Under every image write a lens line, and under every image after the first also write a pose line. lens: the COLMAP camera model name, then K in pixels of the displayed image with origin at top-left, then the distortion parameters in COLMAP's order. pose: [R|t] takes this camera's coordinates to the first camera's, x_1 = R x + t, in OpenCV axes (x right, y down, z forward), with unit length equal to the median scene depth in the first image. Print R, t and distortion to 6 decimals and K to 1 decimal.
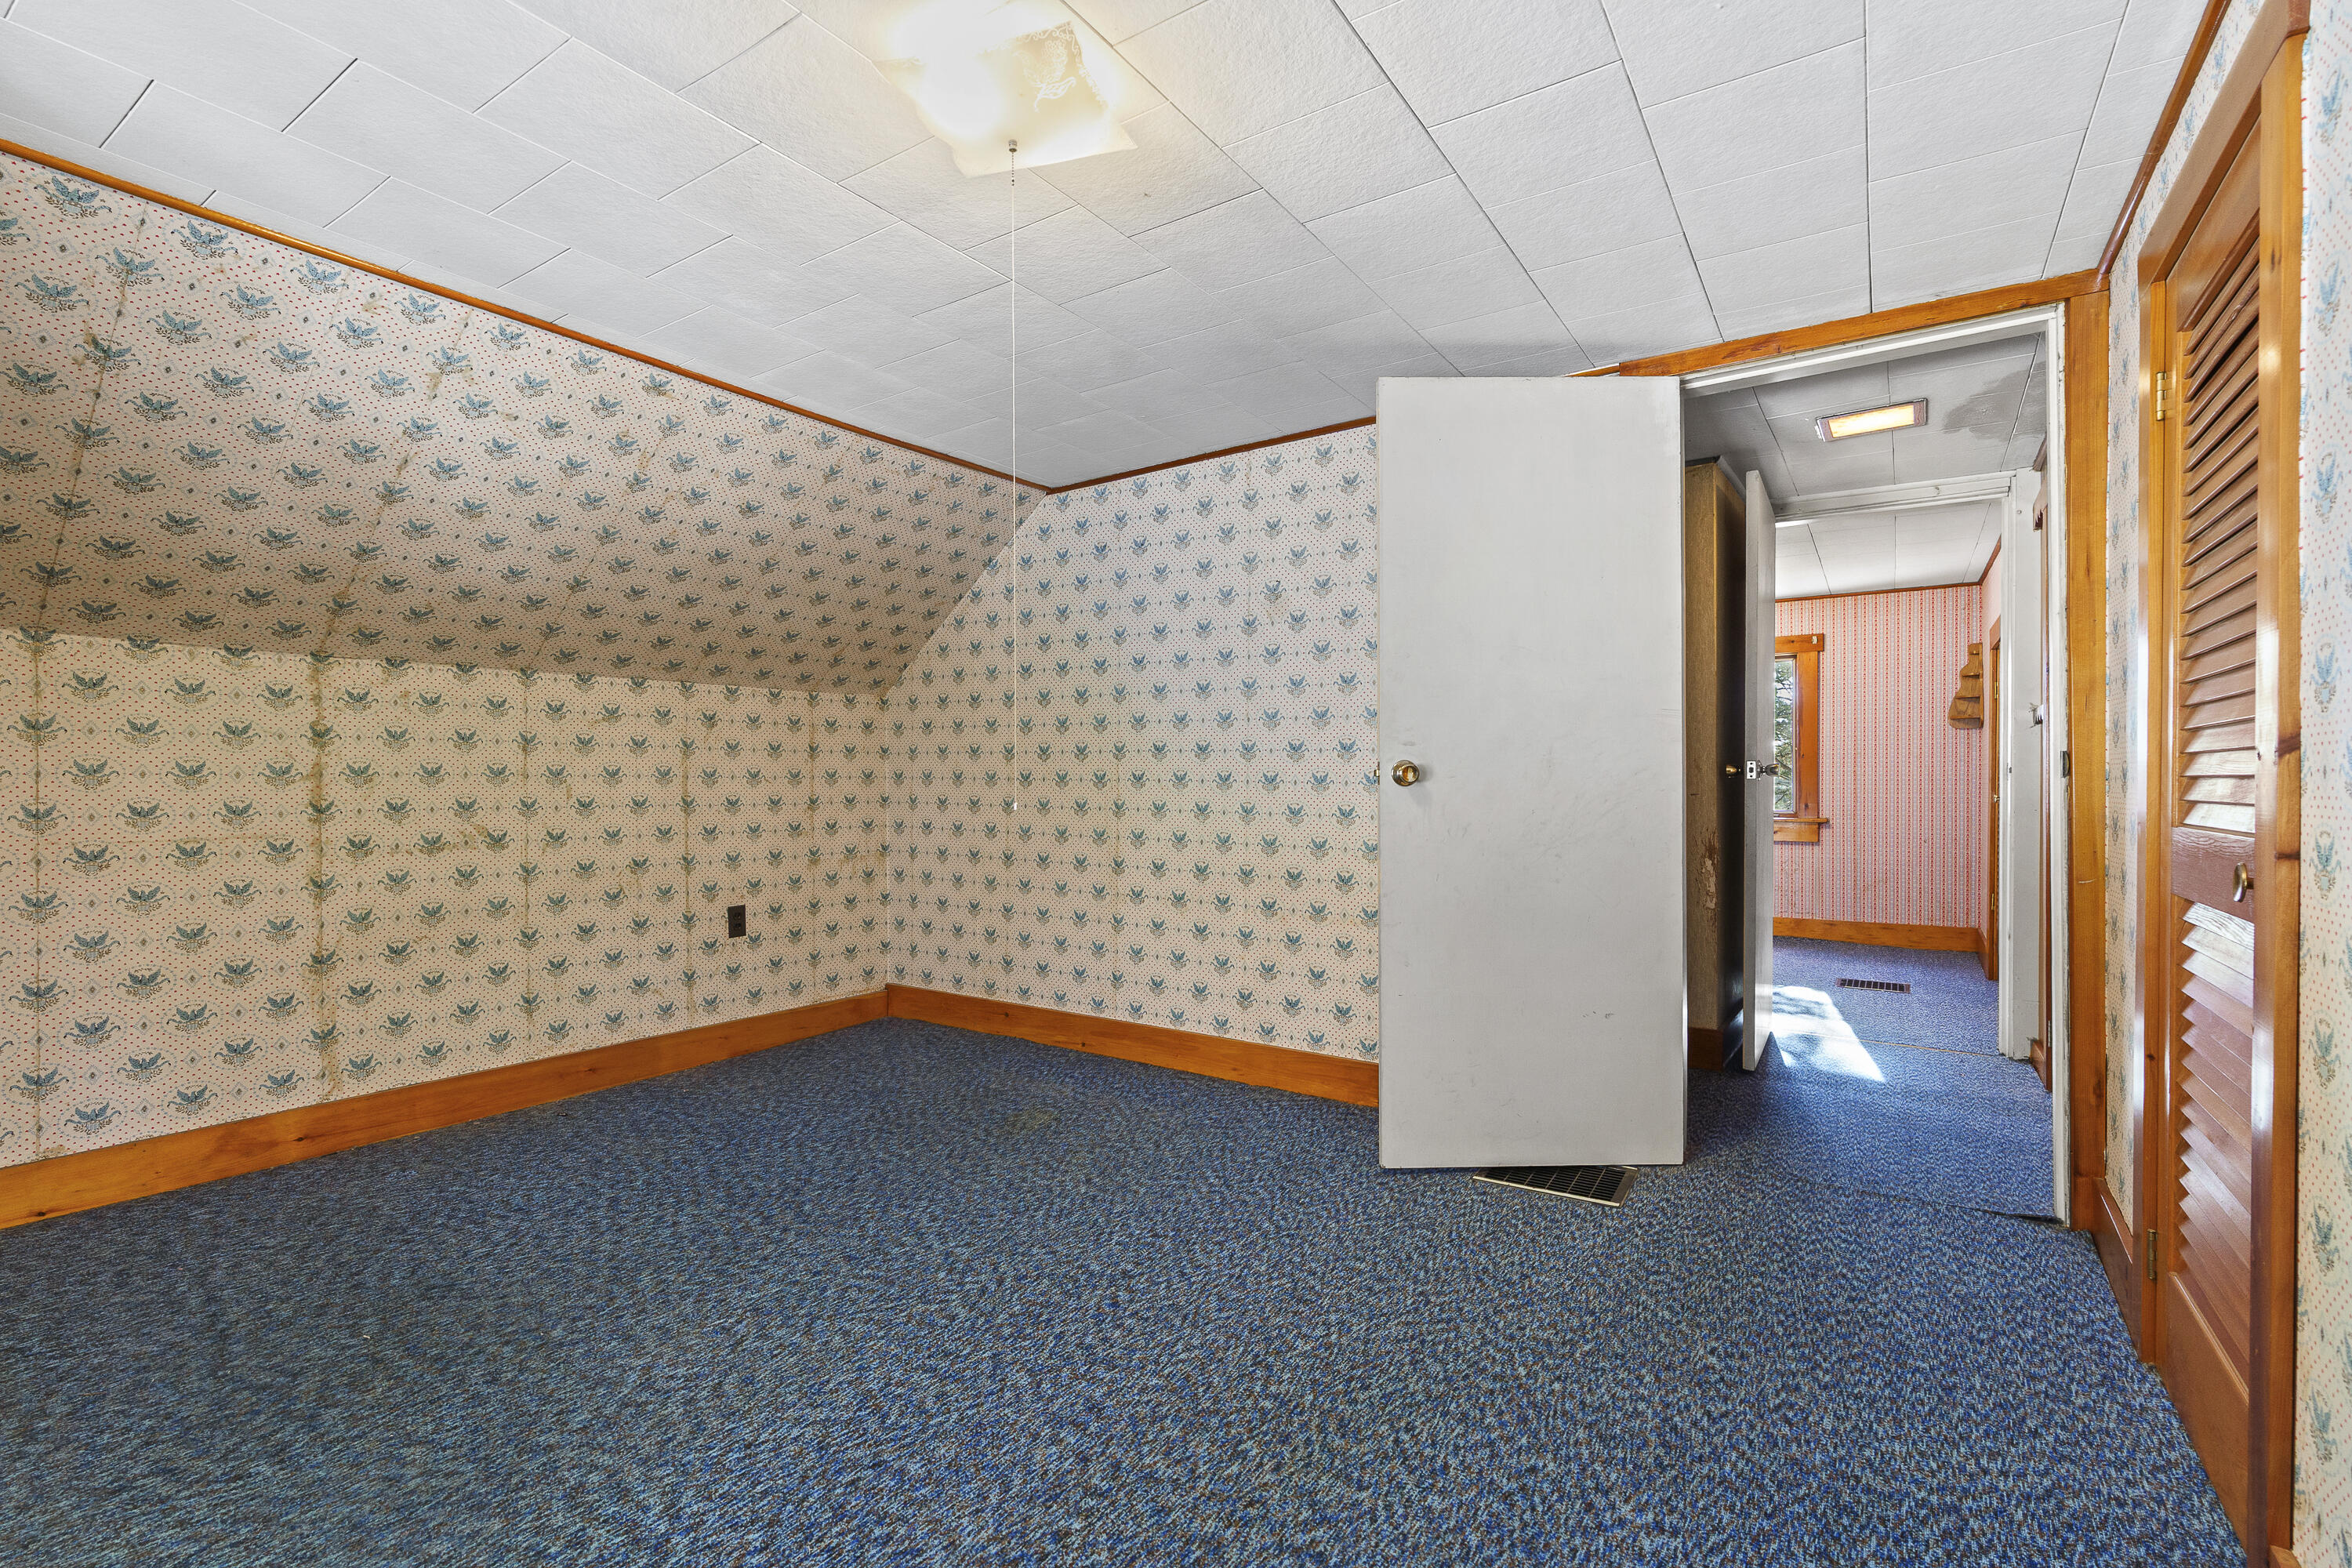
lens RADIAL K [[1066.2, 0, 1175.4], [0, 1066.2, 794.0], [0, 0, 1]] dist [-0.008326, 0.002991]
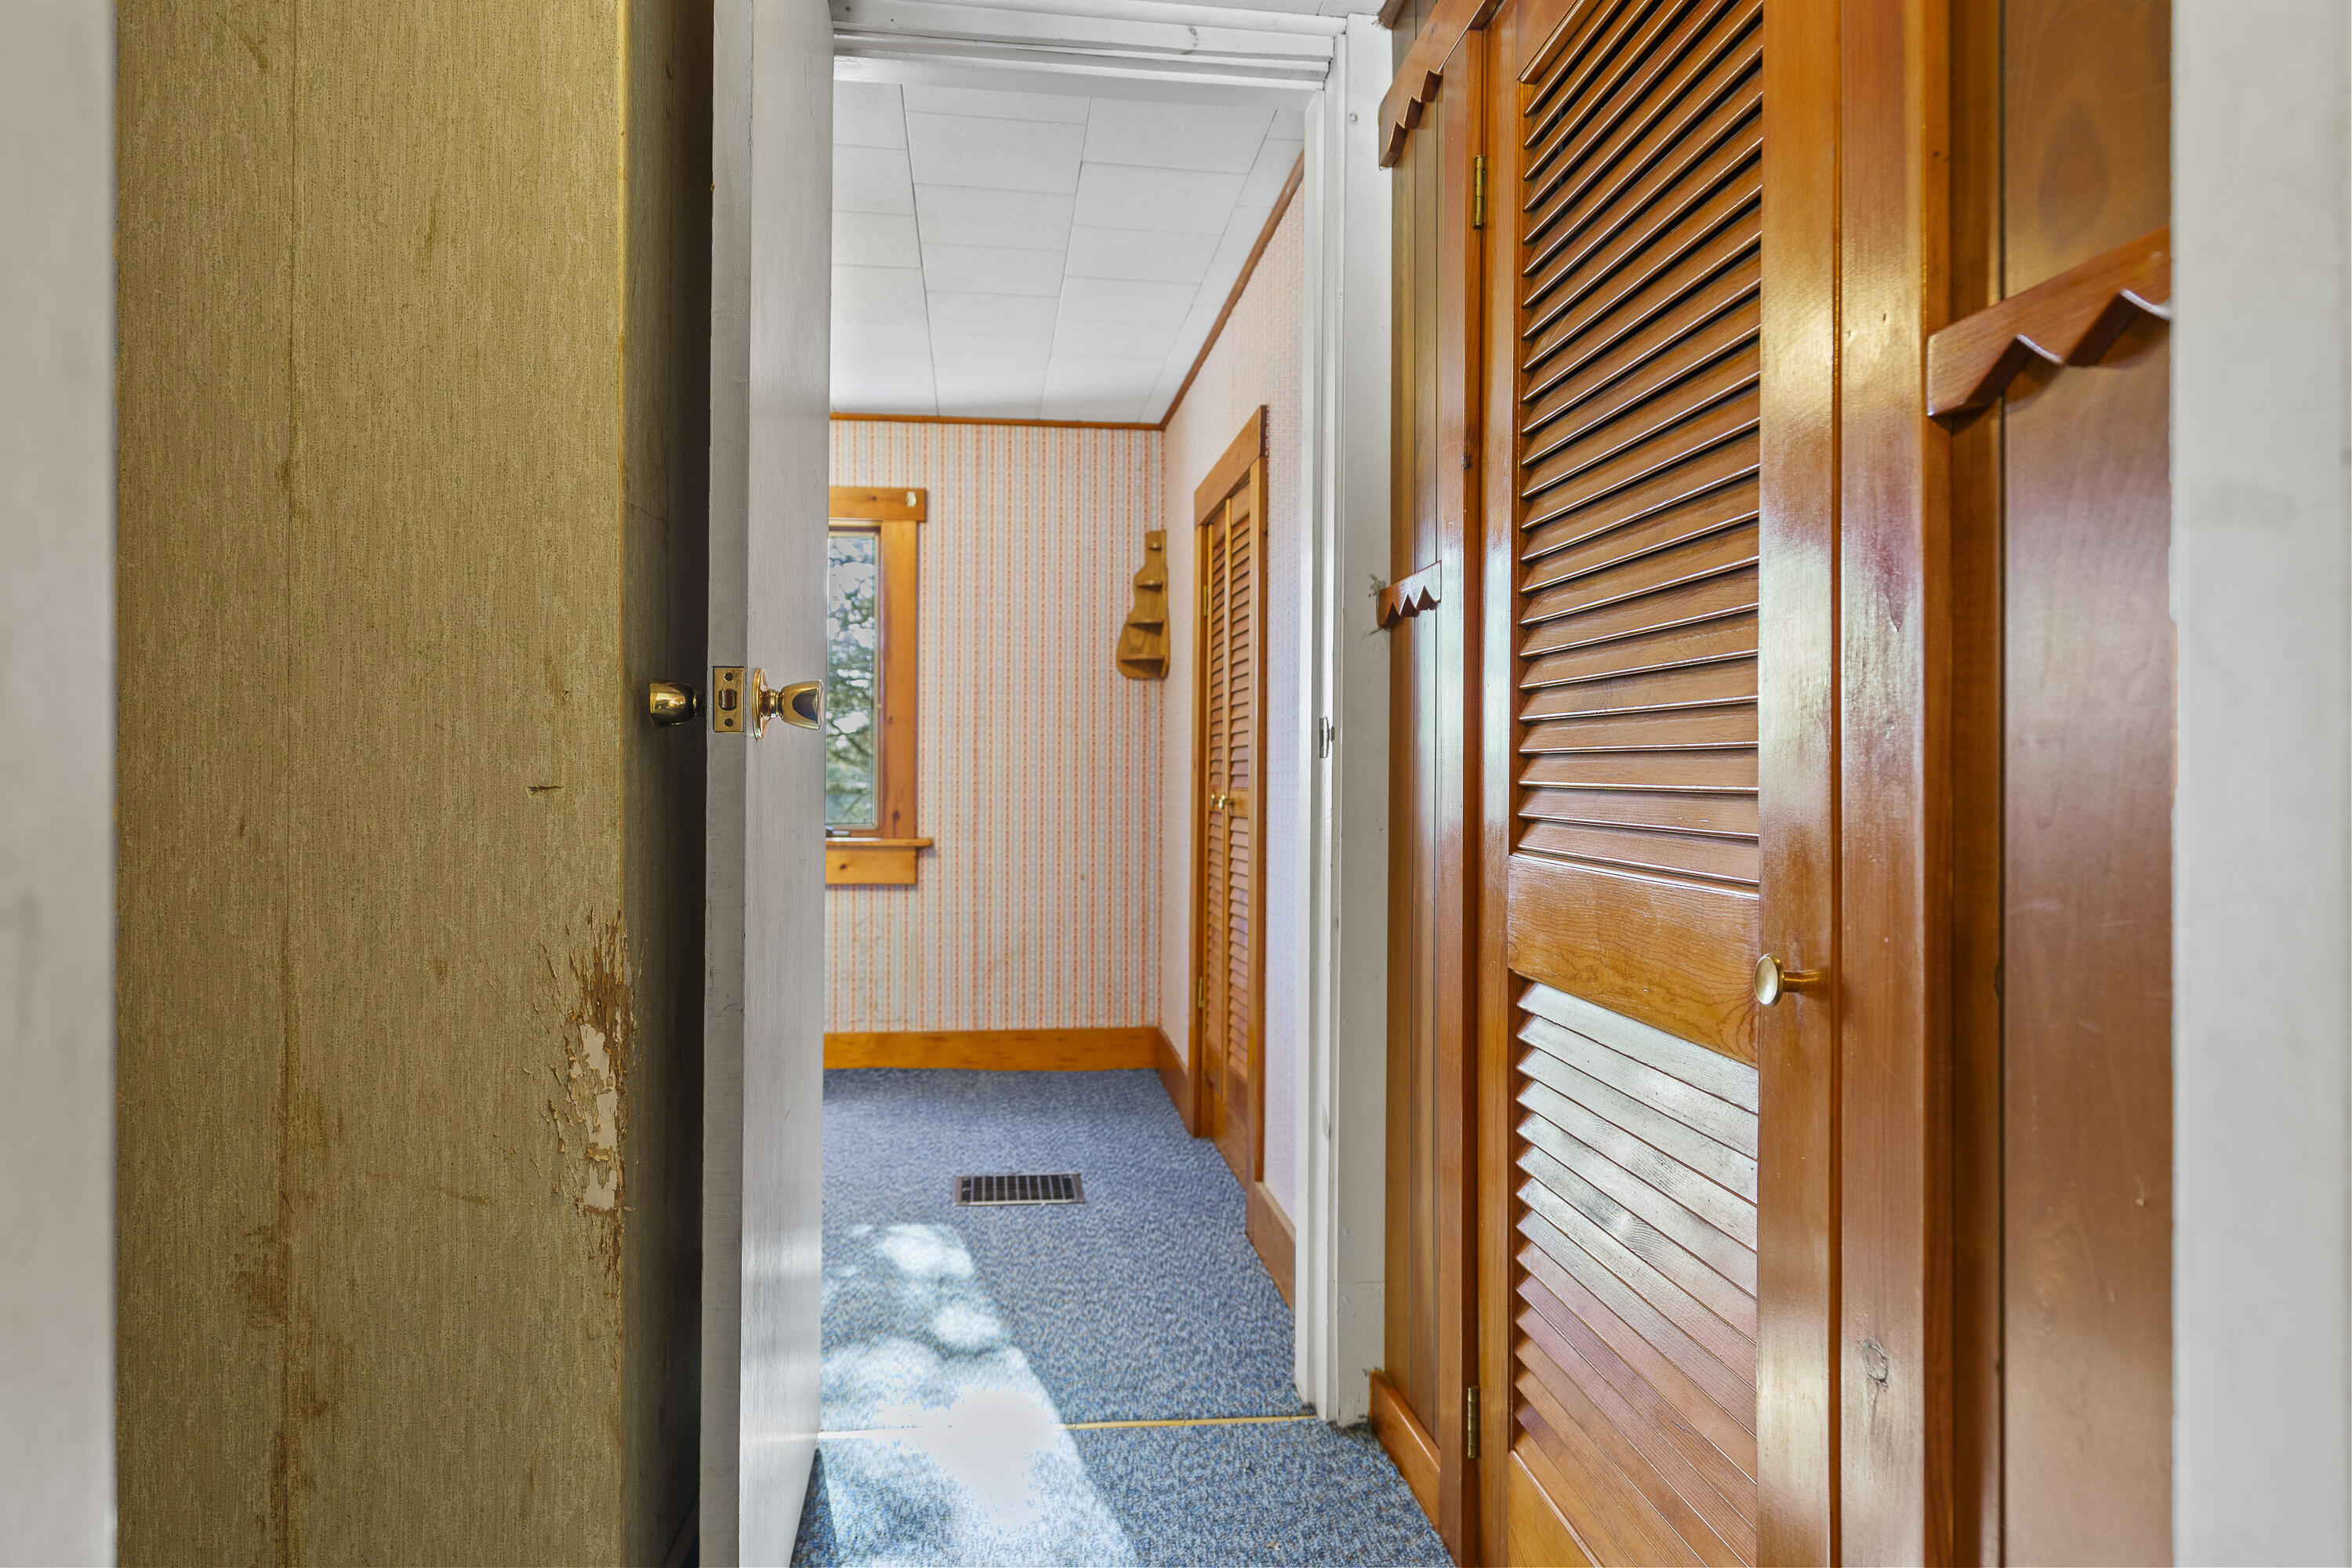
lens RADIAL K [[1514.7, 0, 1176.8], [0, 1514.7, 779.2], [0, 0, 1]] dist [-0.002129, -0.000405]
pose [[0.749985, 0.008192, 0.661404, 0.212234], [-0.001943, 0.999946, -0.010181, 0.000853], [-0.661452, 0.006351, 0.749960, 0.364023]]
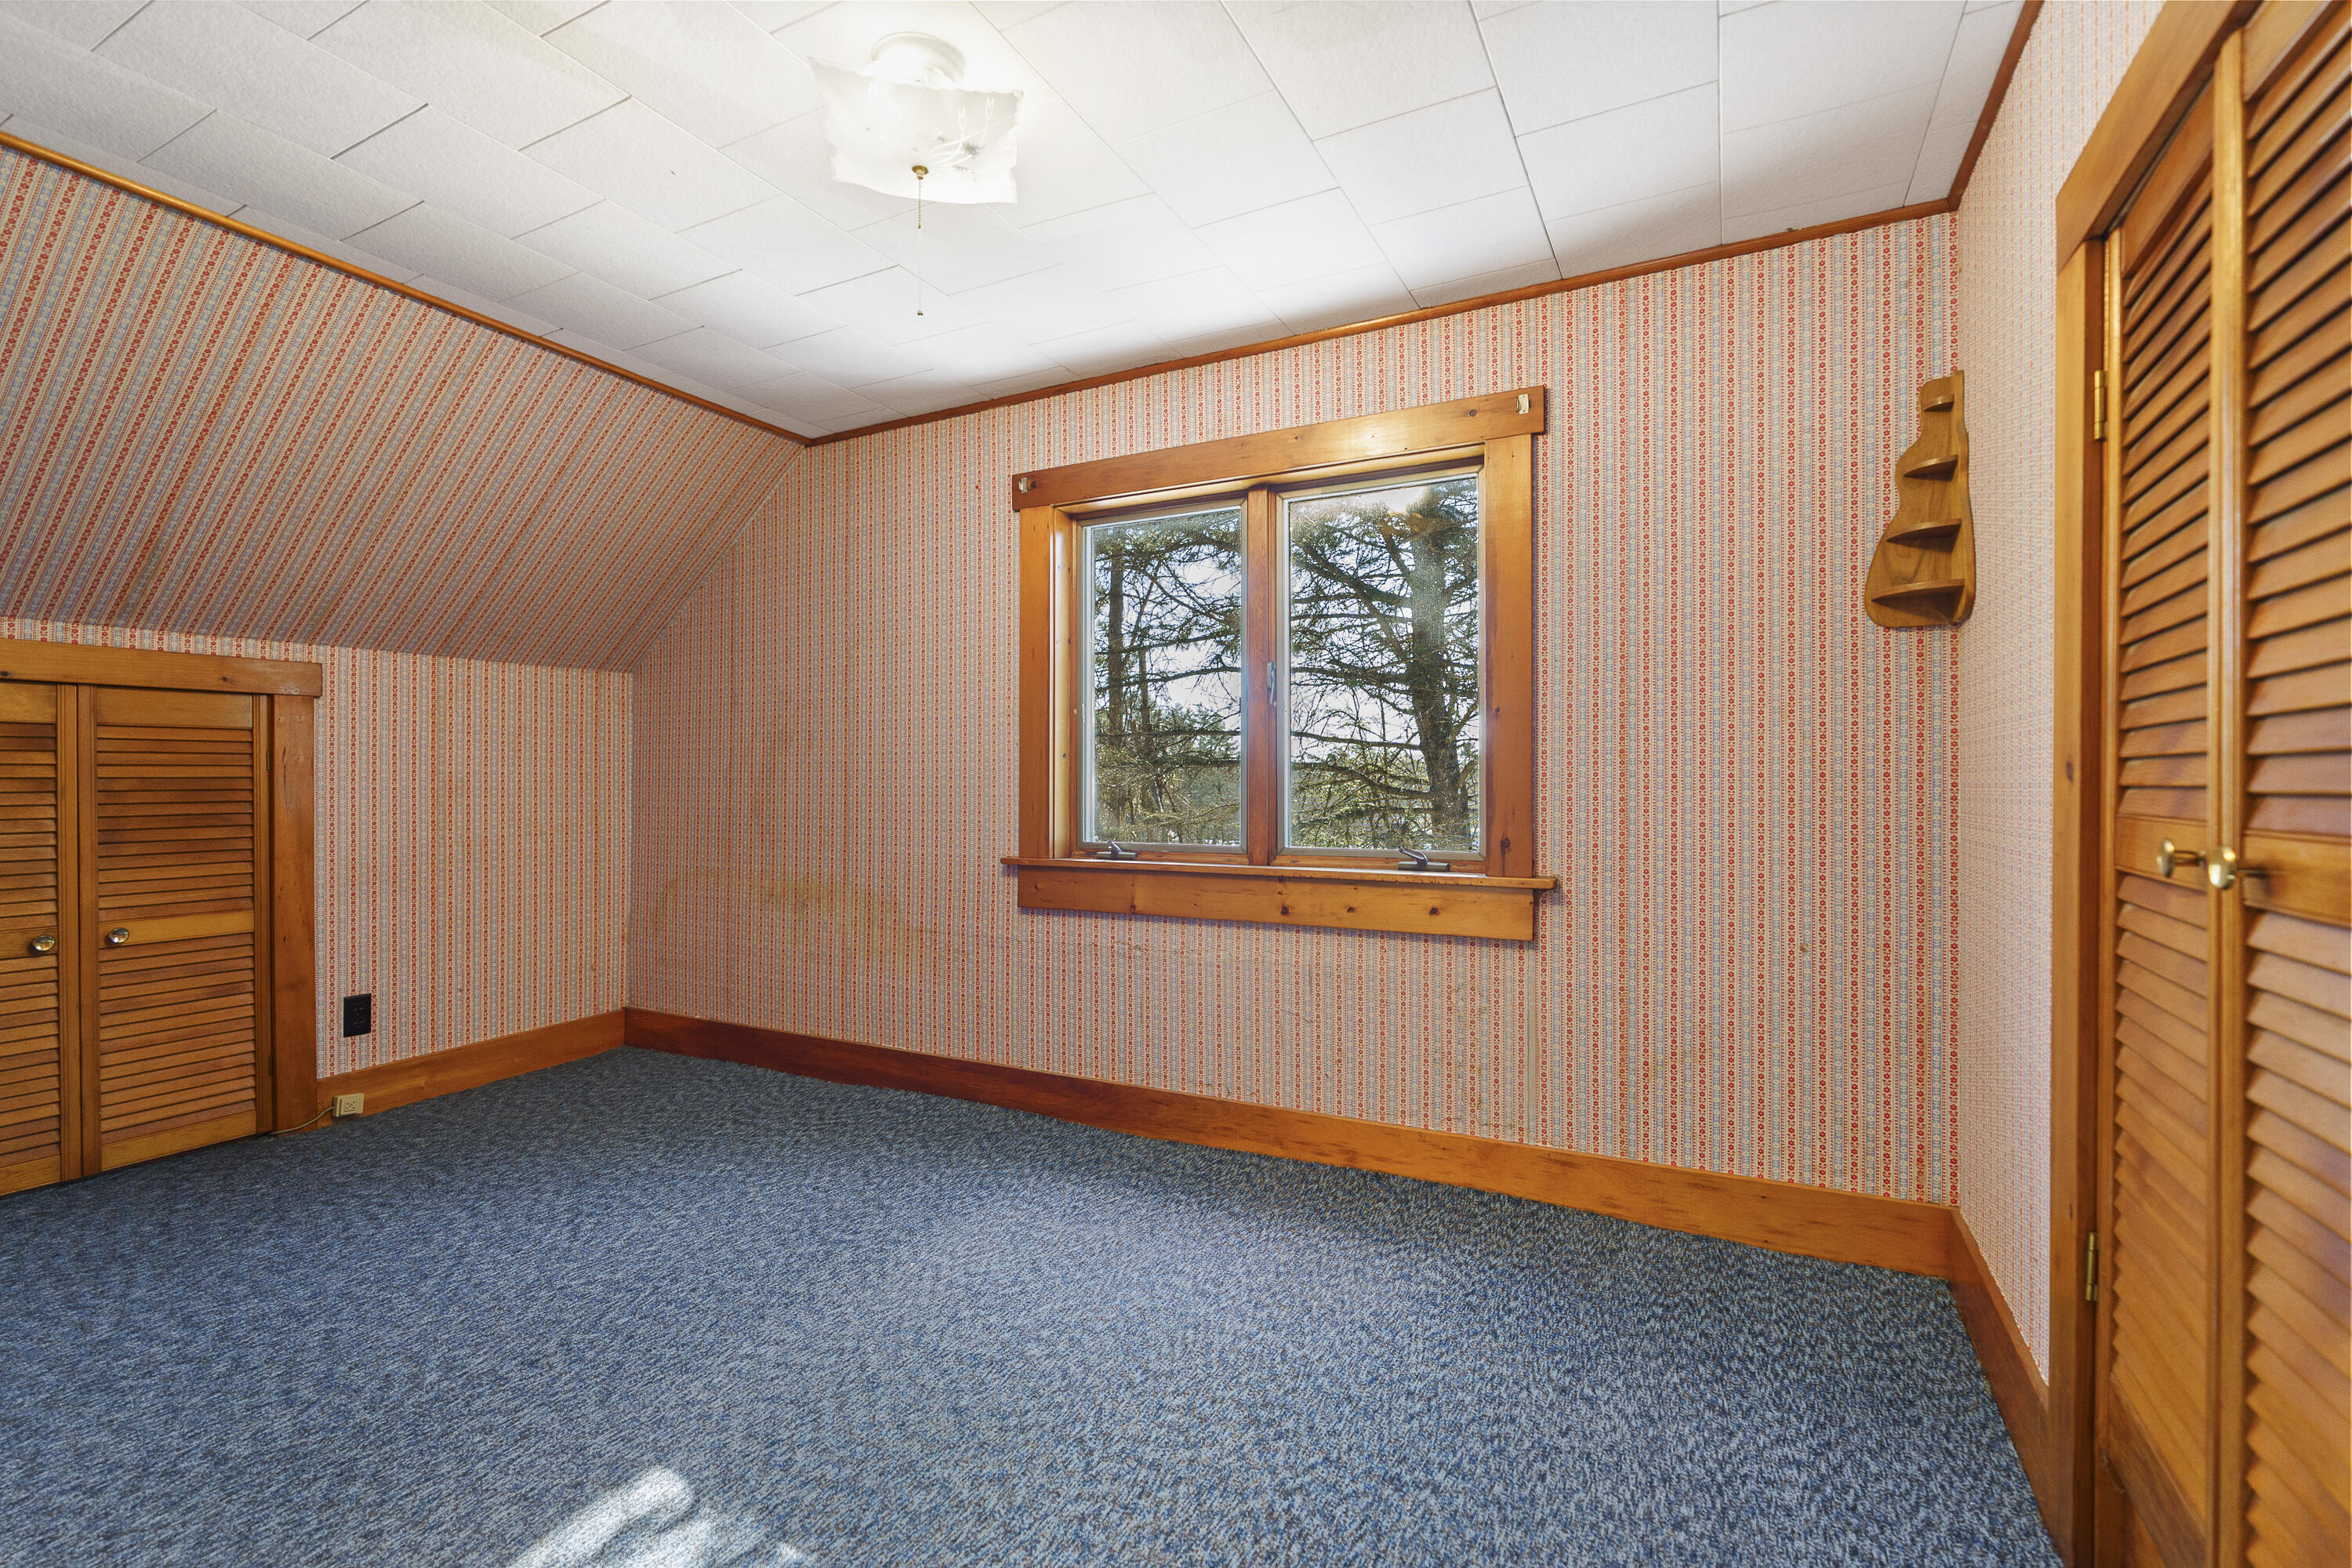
lens RADIAL K [[1066.2, 0, 1176.3], [0, 1066.2, 788.2], [0, 0, 1]] dist [-0.008326, 0.002991]
pose [[0.993755, 0.000340, 0.111581, 0.450823], [0.000284, 0.999984, -0.005576, -0.006809], [-0.111582, 0.005573, 0.993740, 0.660143]]
